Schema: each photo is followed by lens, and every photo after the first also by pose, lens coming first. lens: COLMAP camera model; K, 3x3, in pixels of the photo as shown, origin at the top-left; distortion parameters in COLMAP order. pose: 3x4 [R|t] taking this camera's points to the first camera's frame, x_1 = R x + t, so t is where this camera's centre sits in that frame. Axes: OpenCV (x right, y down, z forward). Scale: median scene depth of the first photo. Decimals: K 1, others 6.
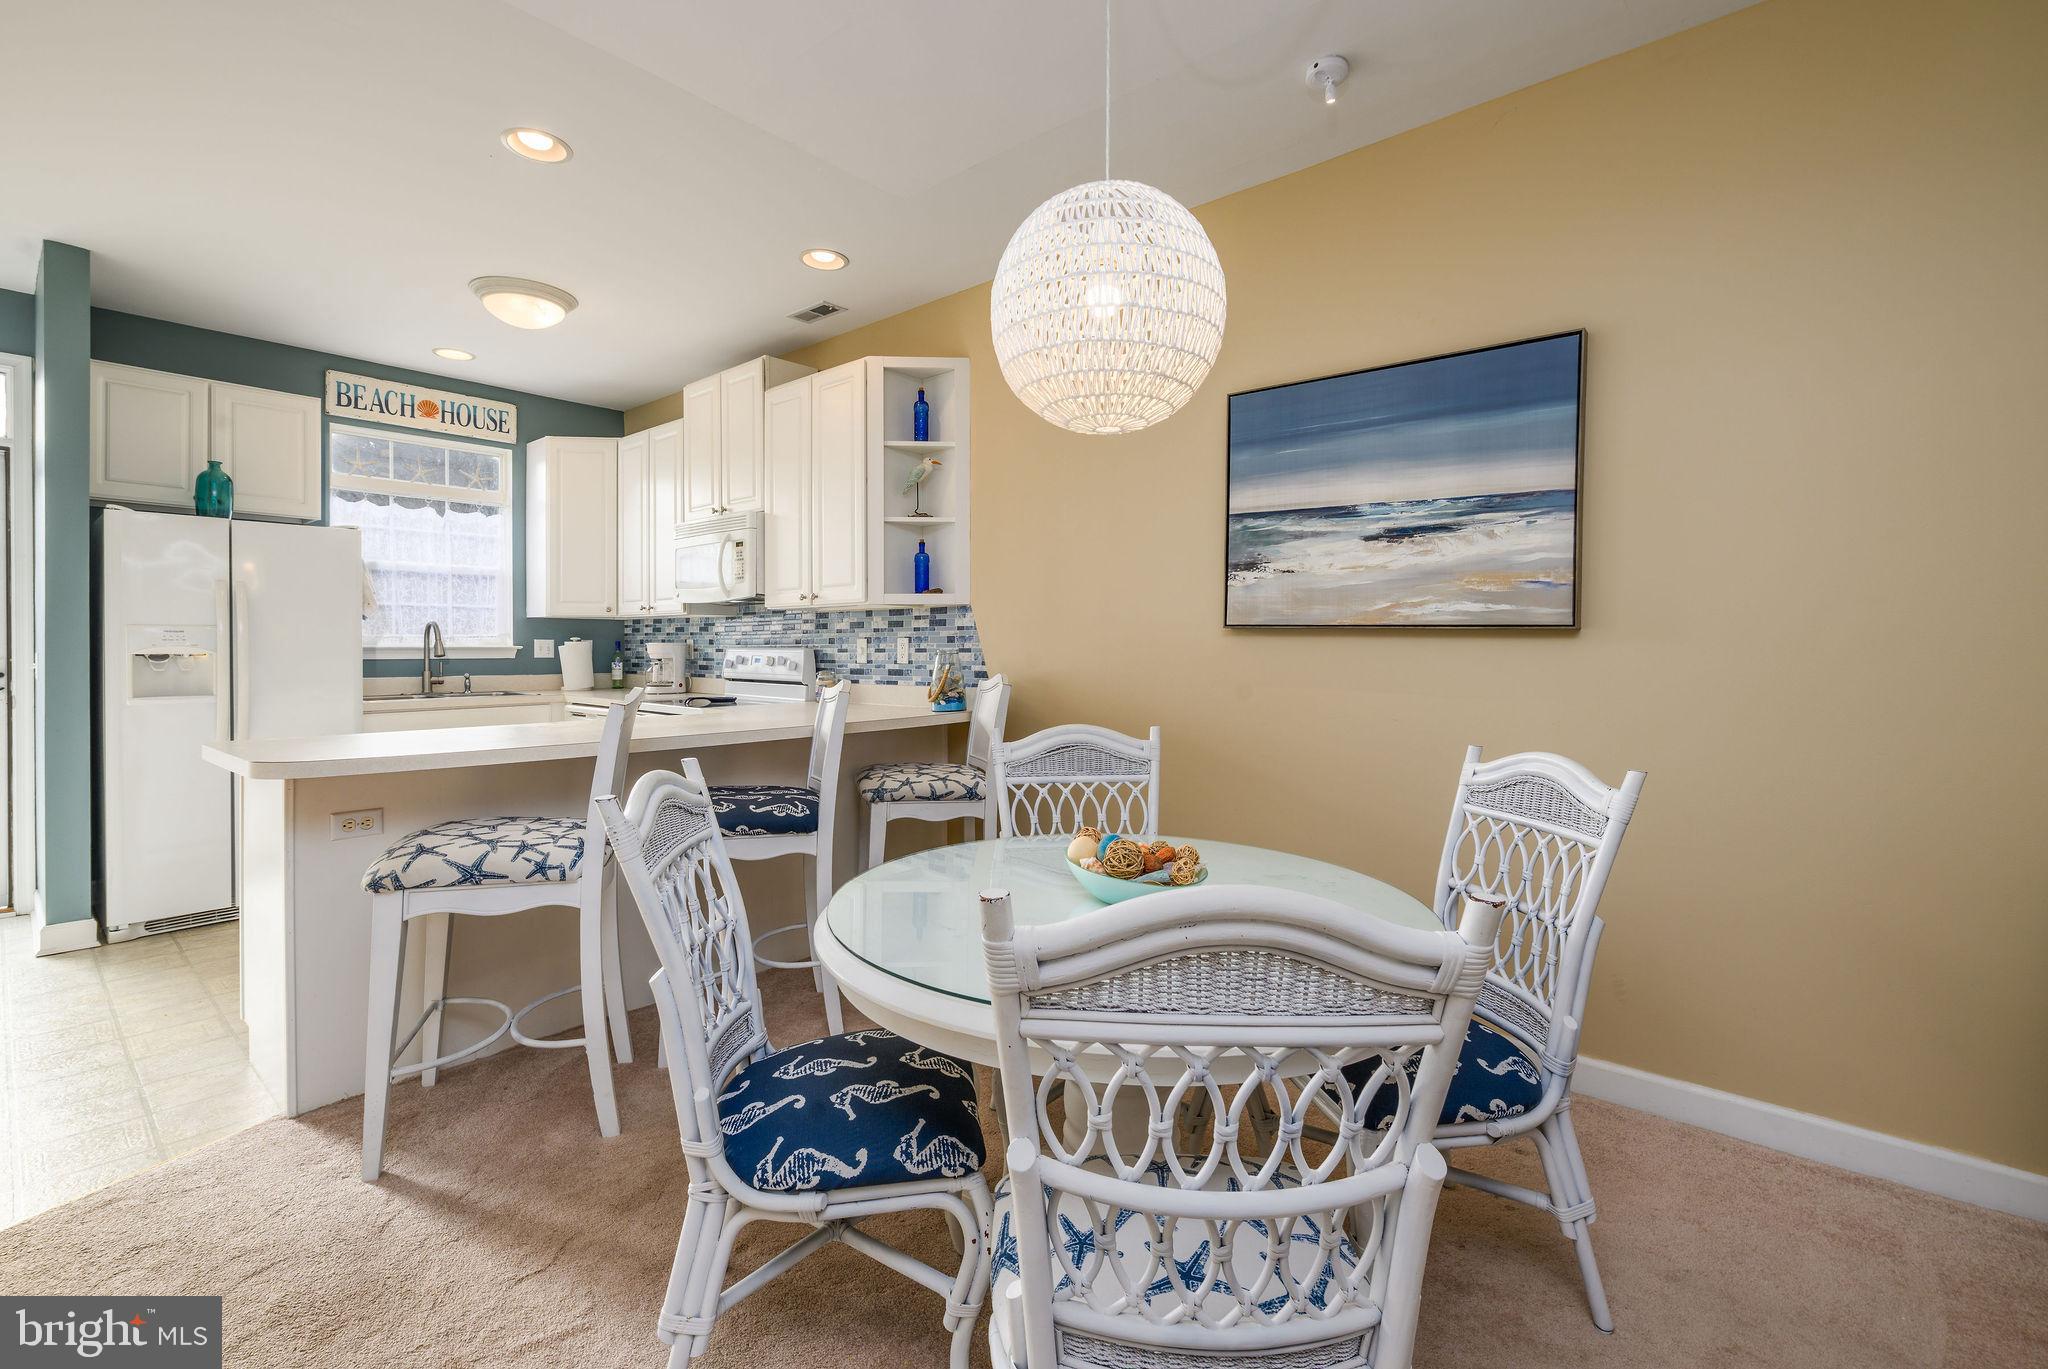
lens RADIAL K [[877.5, 0, 1022.2], [0, 877.5, 655.8], [0, 0, 1]] dist [0.001185, -0.000493]
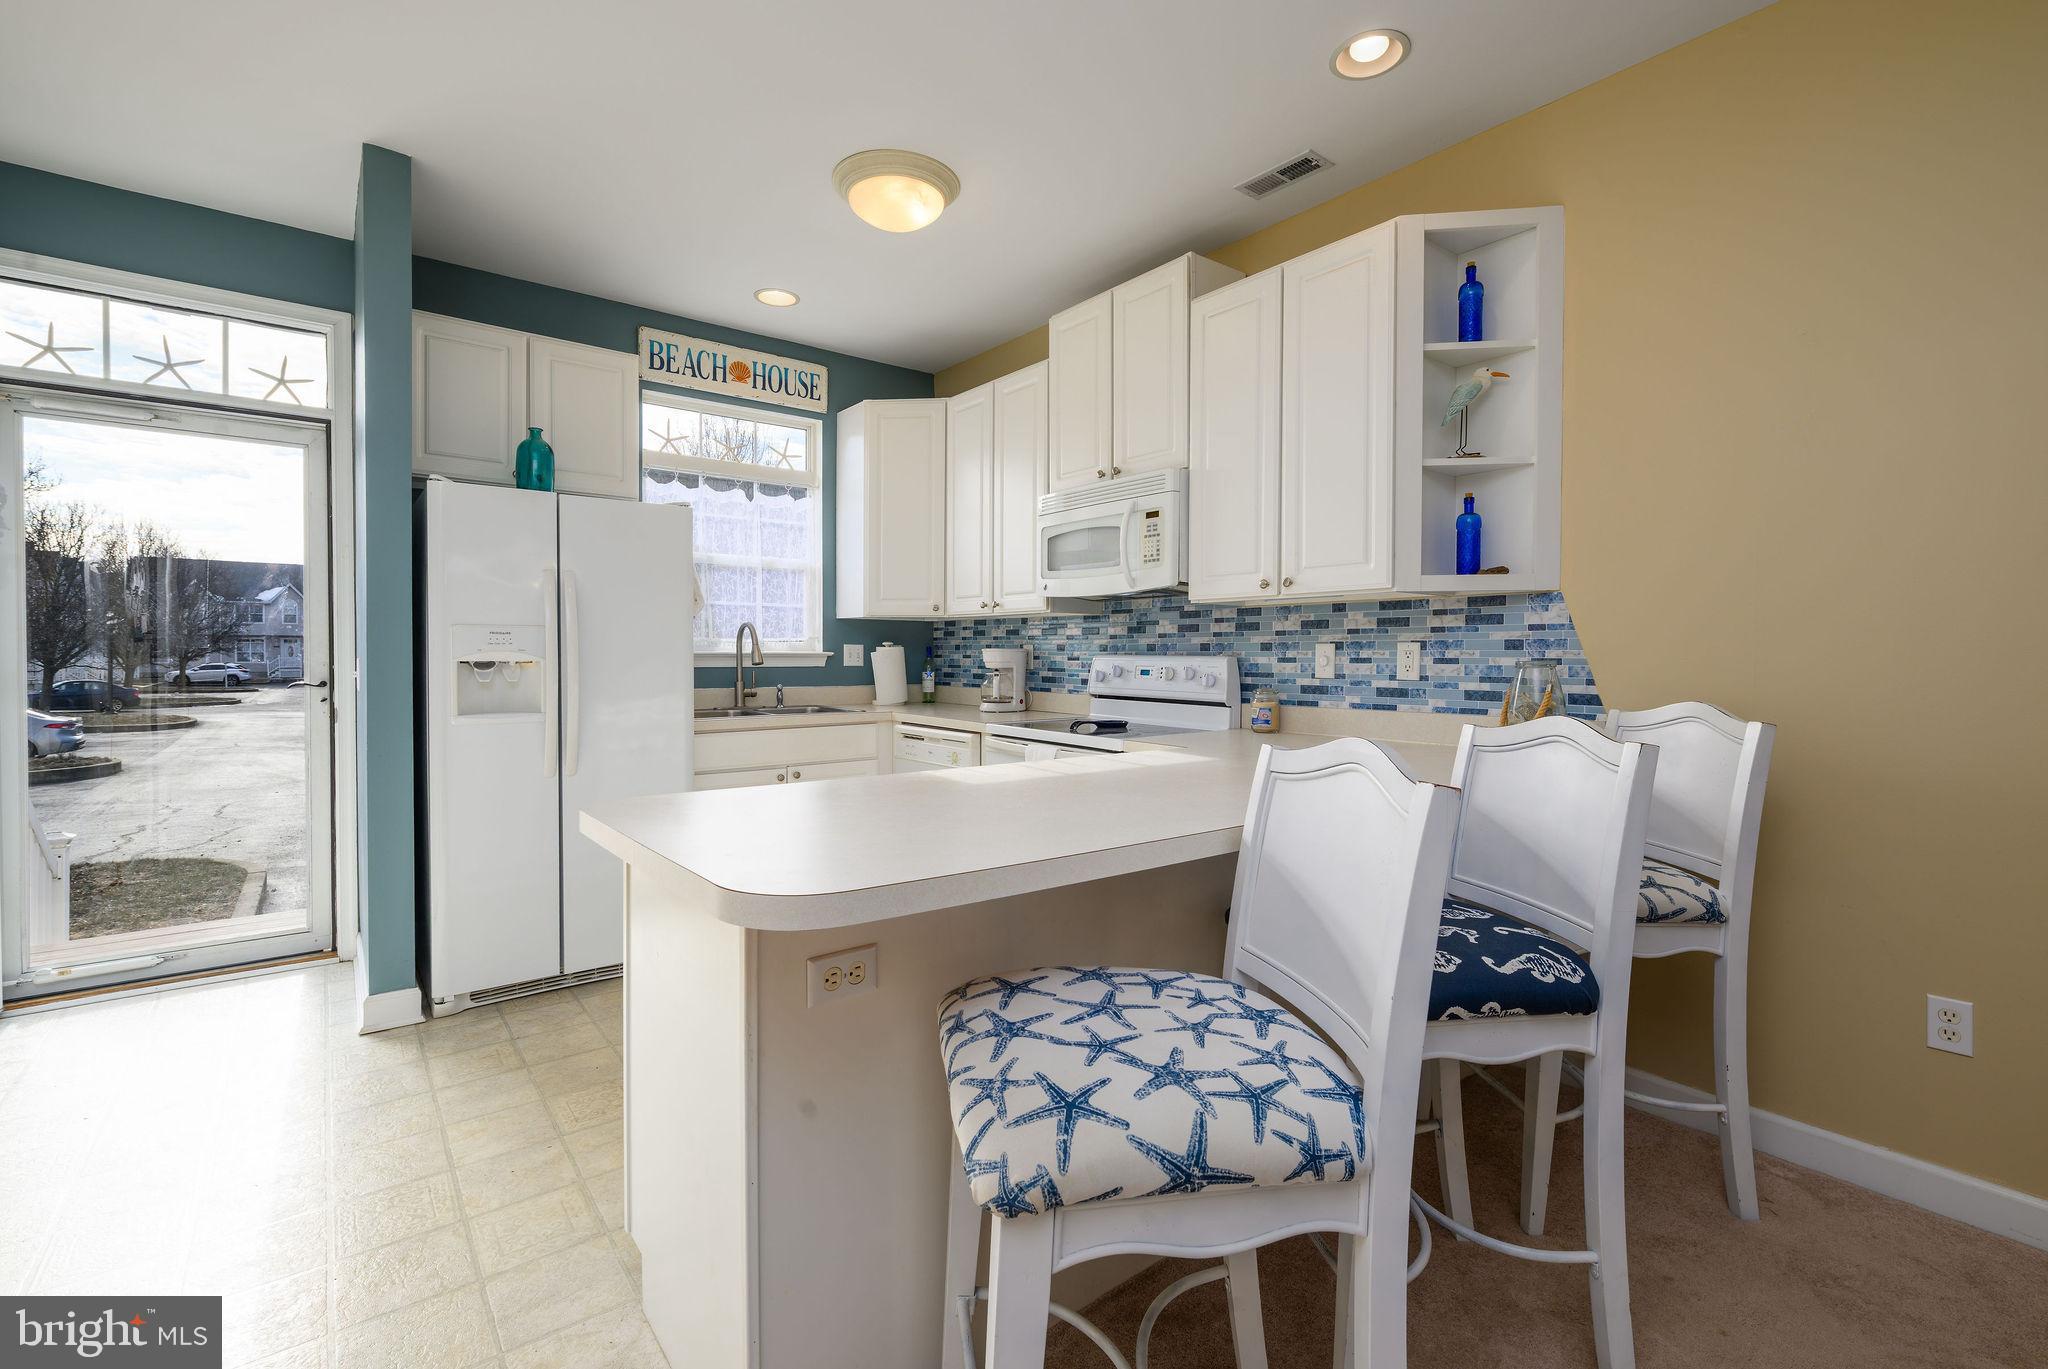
lens RADIAL K [[877.5, 0, 1008.1], [0, 877.5, 673.7], [0, 0, 1]] dist [0.001185, -0.000493]
pose [[0.979195, 0.008166, -0.202758, -0.311677], [-0.005709, 0.999903, 0.012701, -0.003102], [0.202842, -0.011279, 0.979147, 0.275784]]
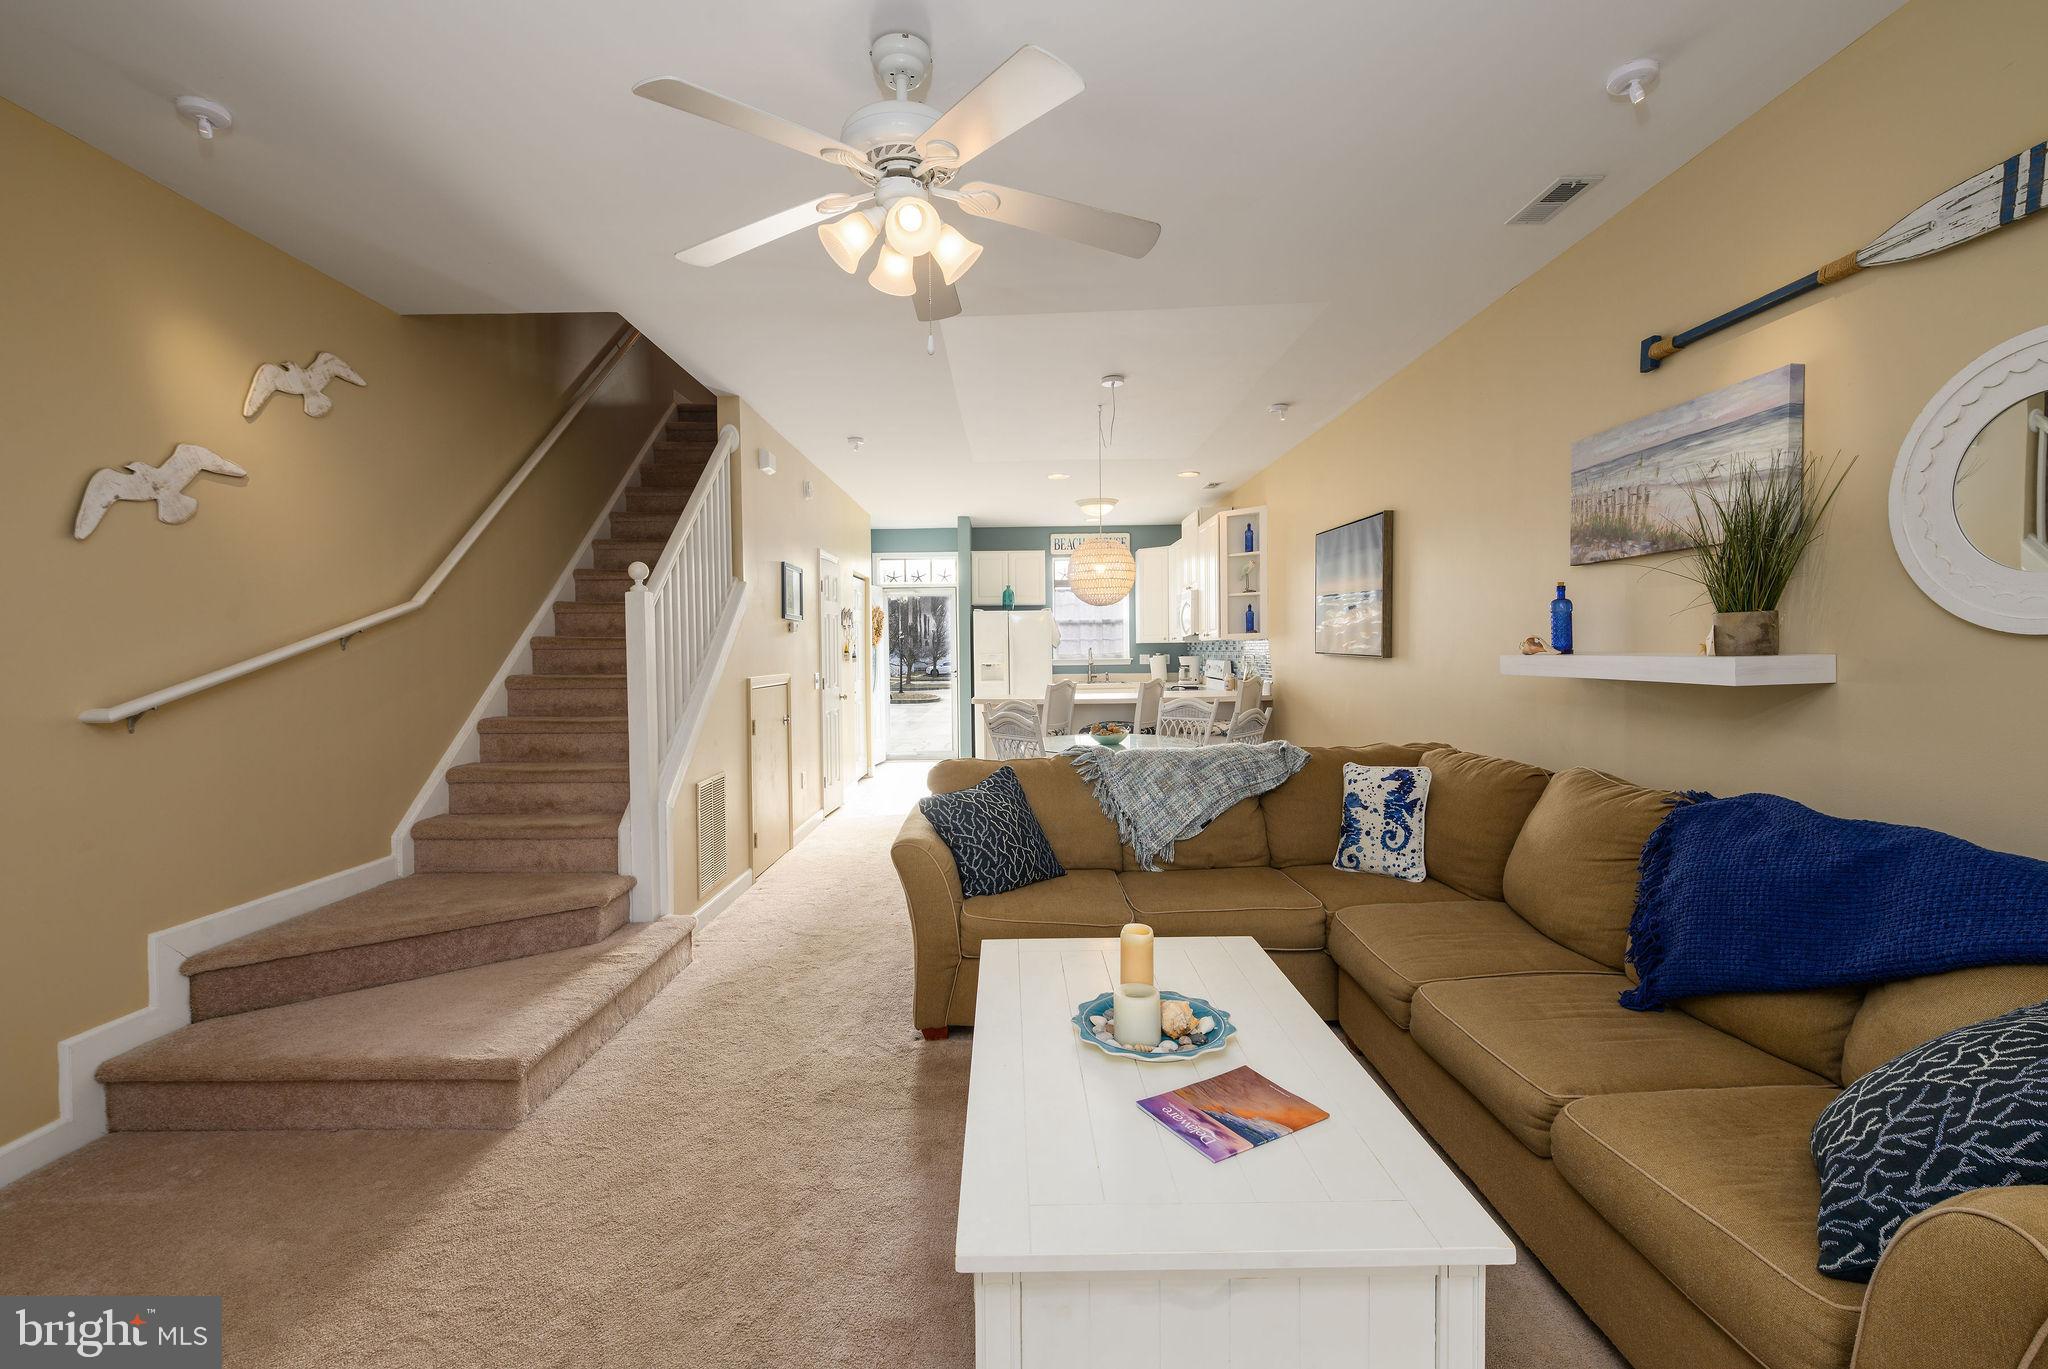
lens RADIAL K [[877.5, 0, 1002.4], [0, 877.5, 663.6], [0, 0, 1]] dist [0.001185, -0.000493]
pose [[0.633514, 0.002832, -0.773726, 0.980131], [0.006149, 0.999943, 0.008695, -0.024087], [0.773706, -0.010266, 0.633461, -0.580468]]
